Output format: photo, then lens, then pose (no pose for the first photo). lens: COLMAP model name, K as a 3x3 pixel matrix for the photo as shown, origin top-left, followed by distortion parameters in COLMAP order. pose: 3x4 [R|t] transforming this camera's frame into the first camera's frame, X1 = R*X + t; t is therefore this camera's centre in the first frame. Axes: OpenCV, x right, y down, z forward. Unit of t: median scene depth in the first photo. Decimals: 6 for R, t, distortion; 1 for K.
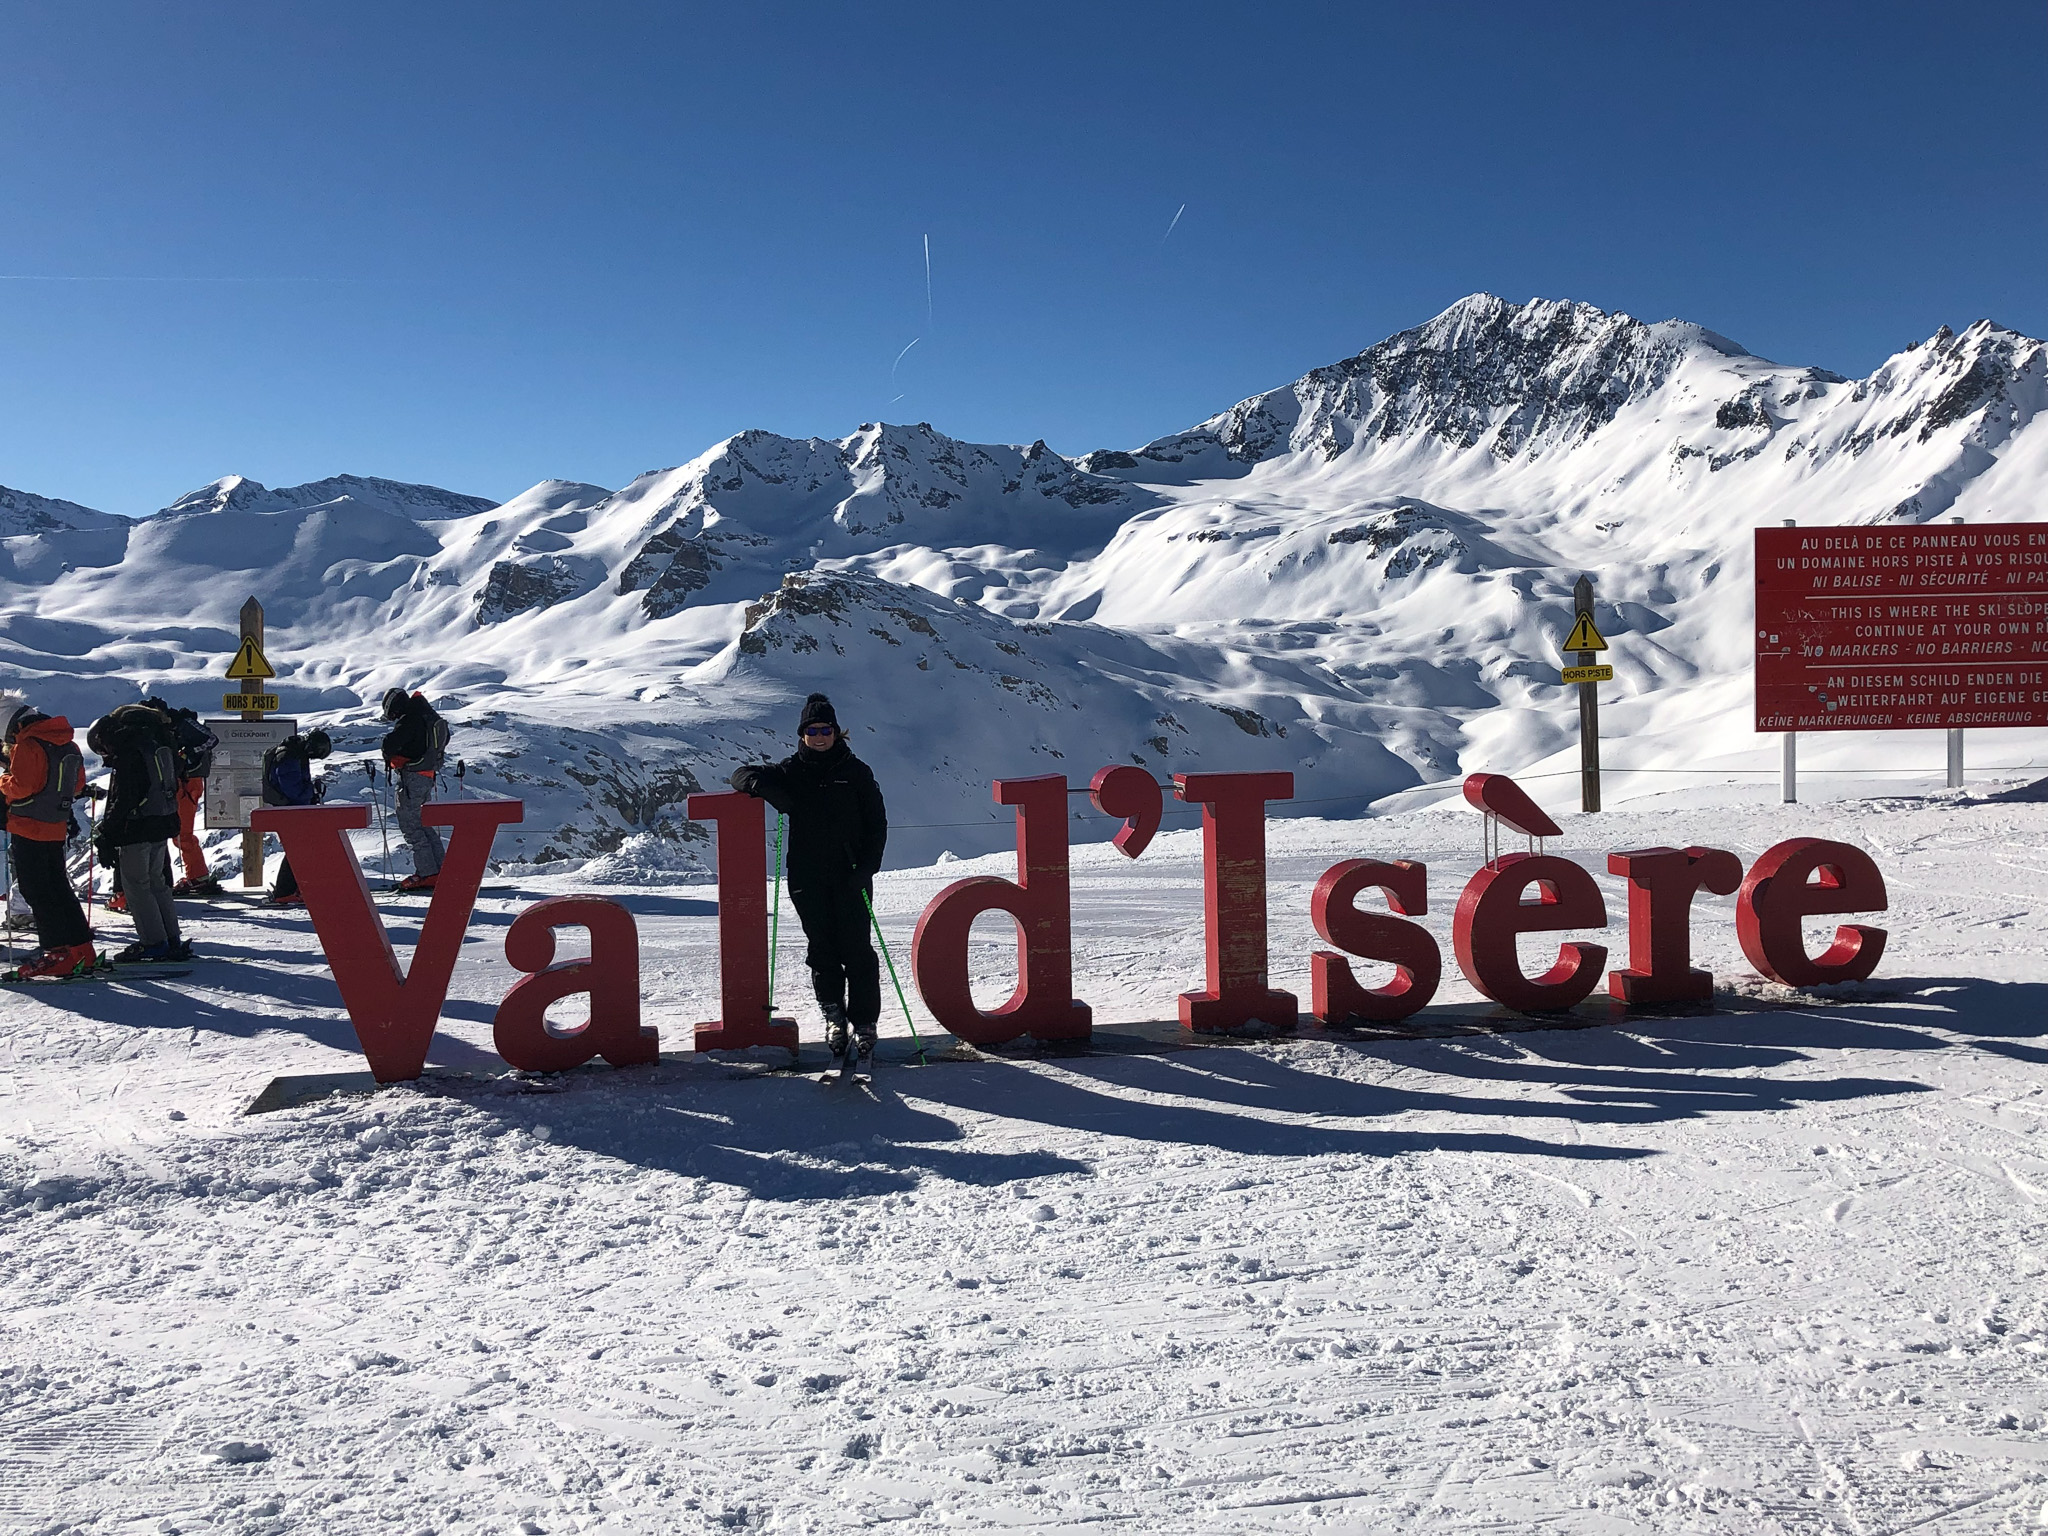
lens RADIAL K [[1946.5, 0, 1027.2], [0, 1946.5, 712.3], [0, 0, 1]] dist [0.021659, 0.000000]
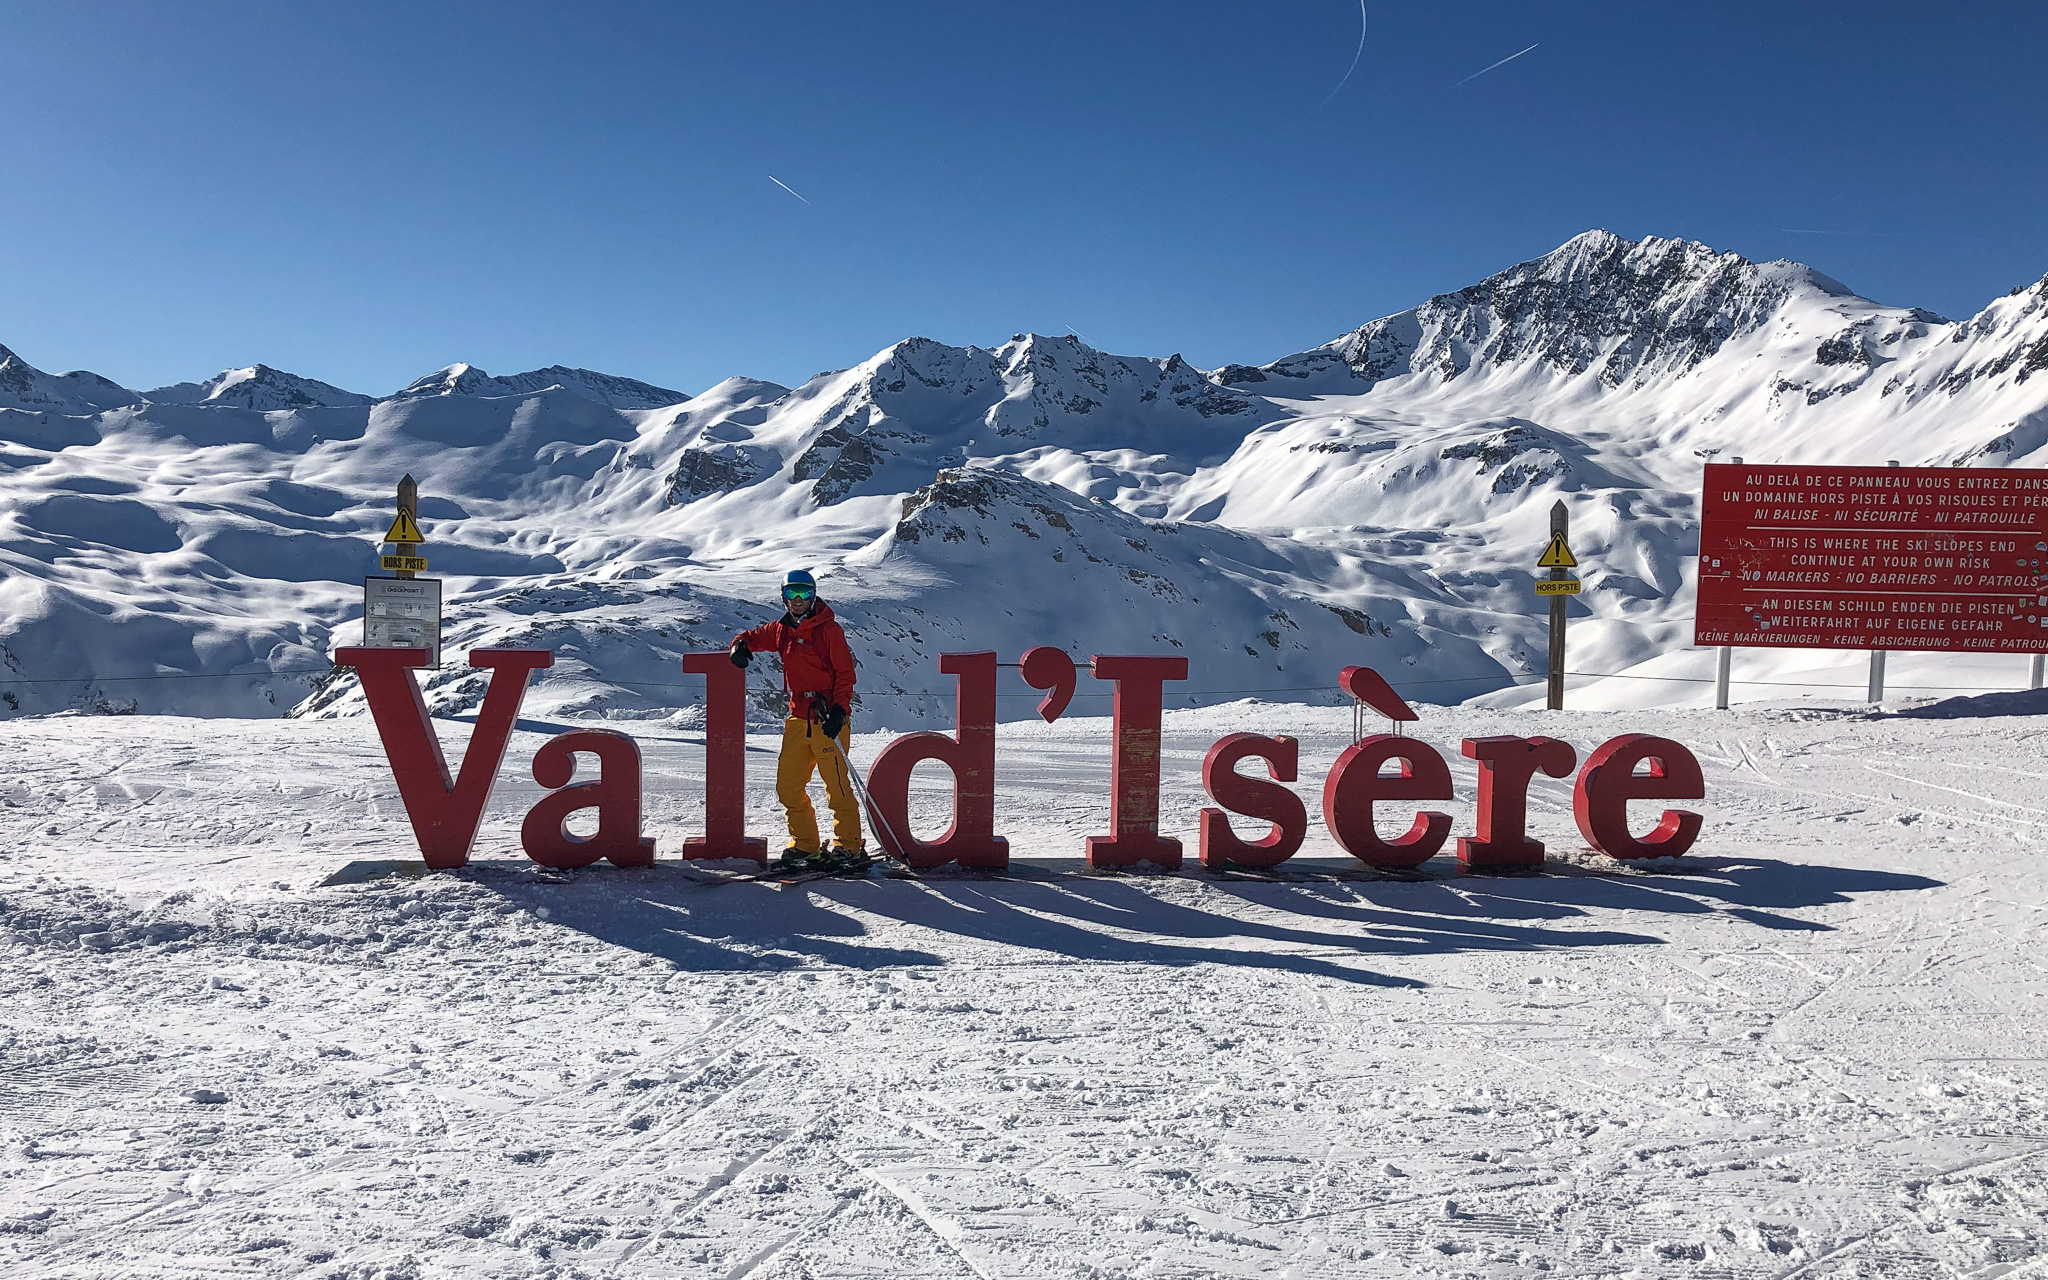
lens RADIAL K [[1762.3, 0, 1013.2], [0, 1762.3, 670.0], [0, 0, 1]] dist [0.027084, -0.018402]
pose [[0.995776, 0.046254, -0.079308, 0.063096], [-0.043080, 0.998219, 0.041276, -0.000888], [0.081076, -0.037685, 0.995995, -0.049567]]
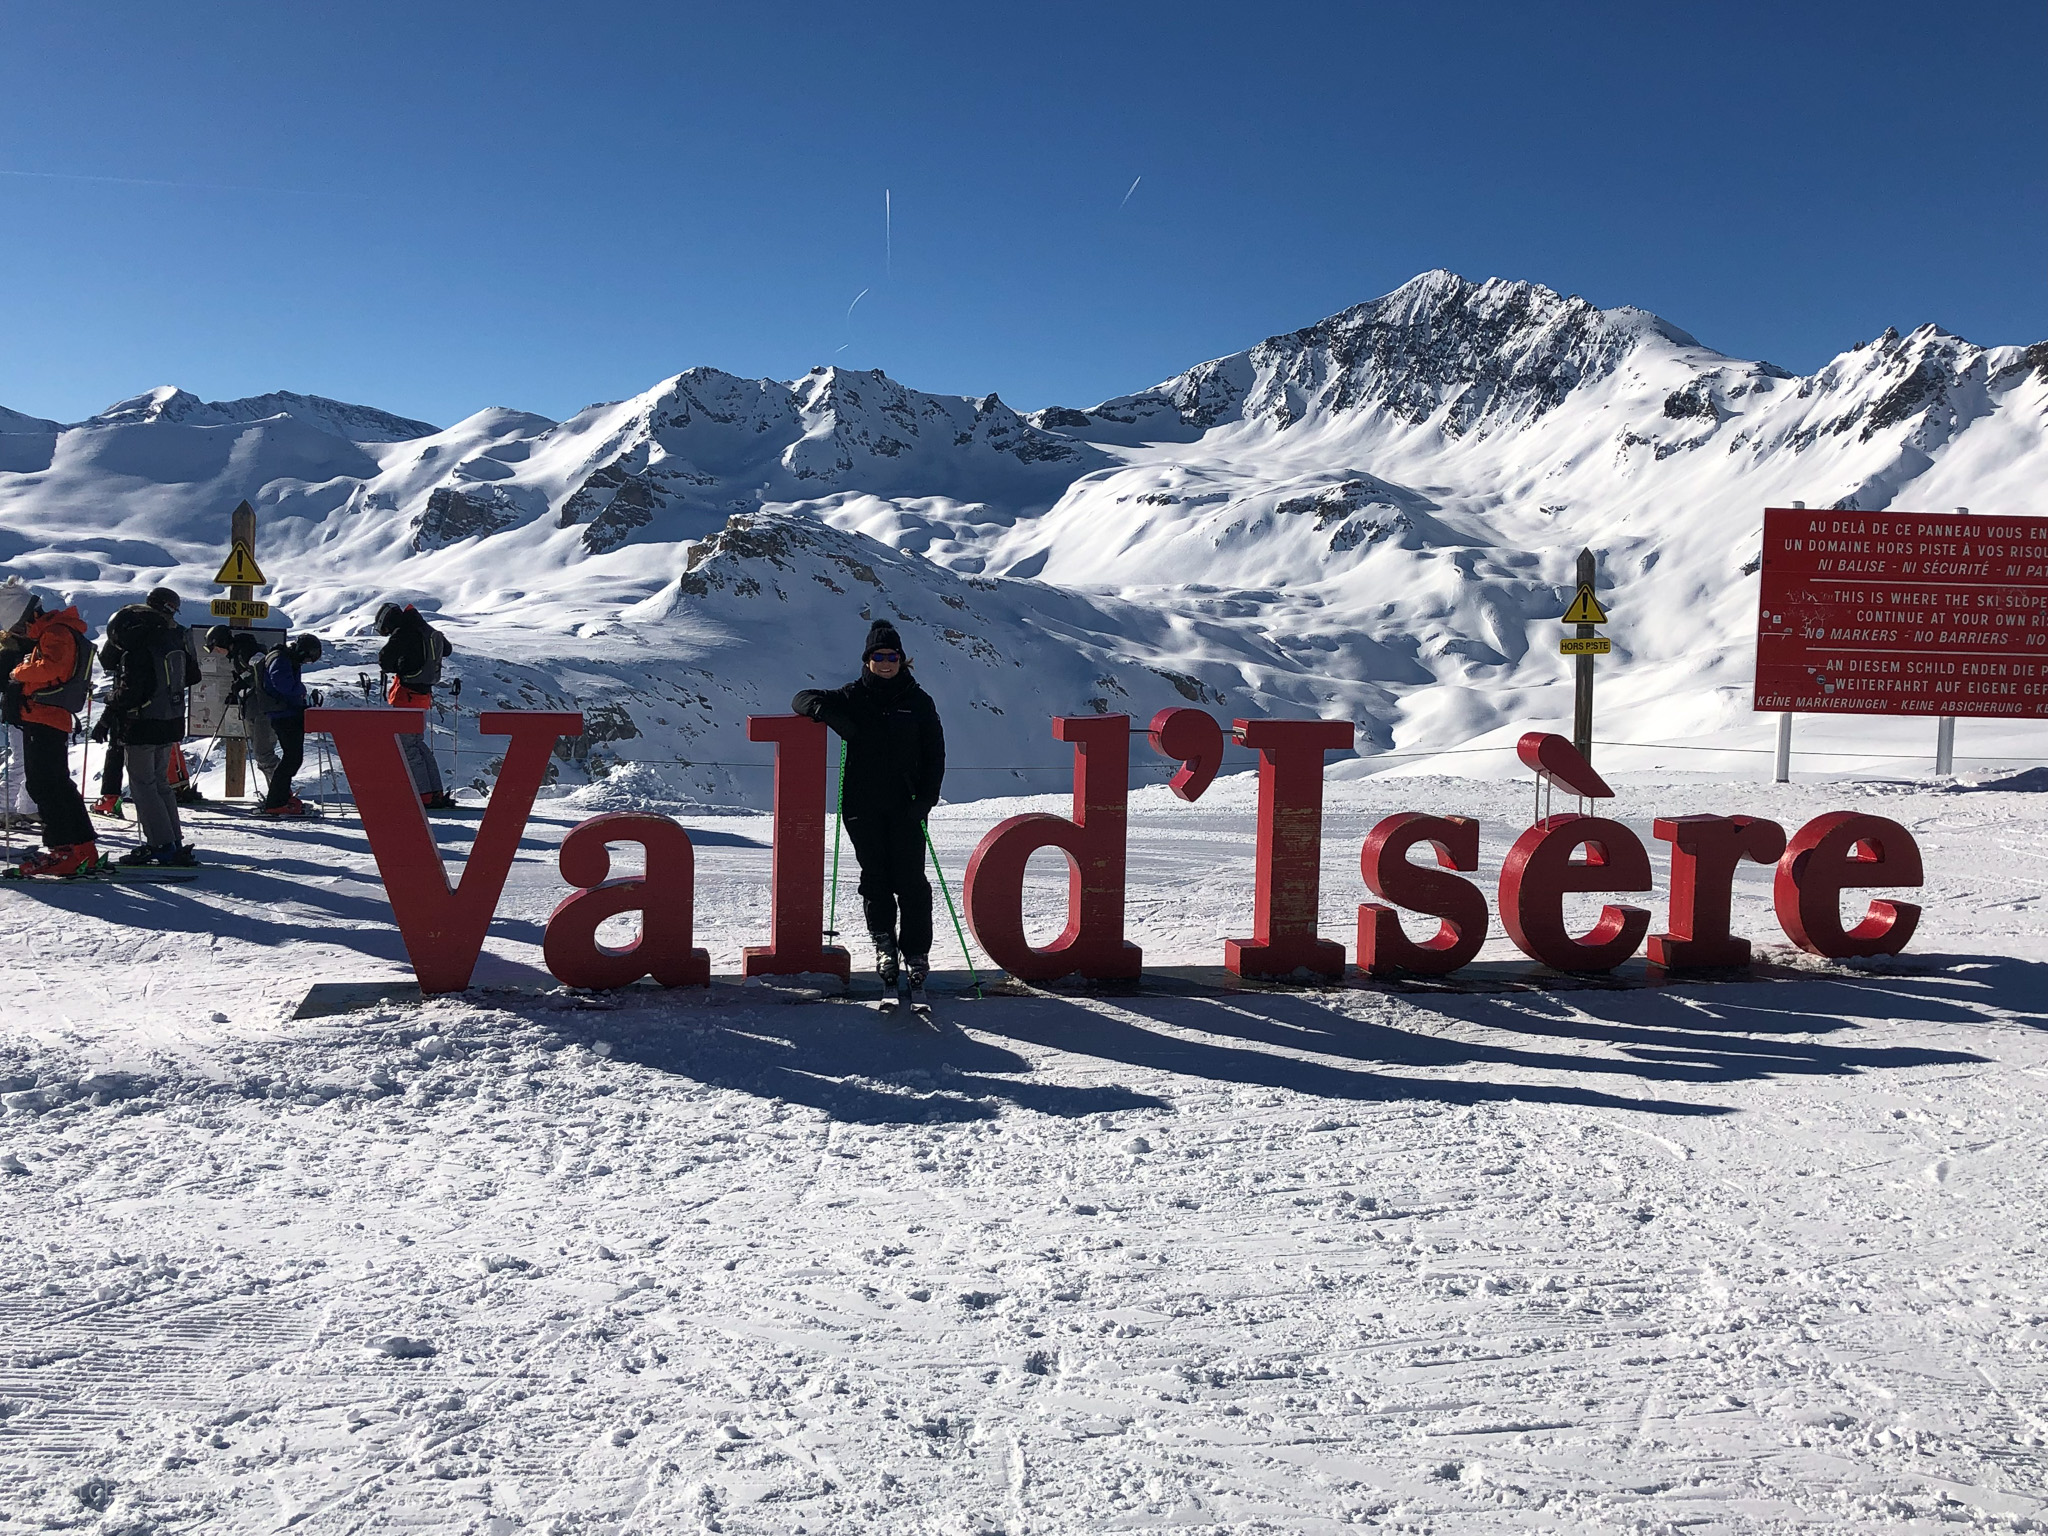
lens RADIAL K [[1946.5, 0, 1041.2], [0, 1946.5, 734.9], [0, 0, 1]] dist [0.021659, 0.000000]
pose [[0.998135, 0.045945, 0.040189, -0.033915], [-0.047283, 0.998336, 0.033000, 0.006613], [-0.038606, -0.034838, 0.998647, 0.006997]]
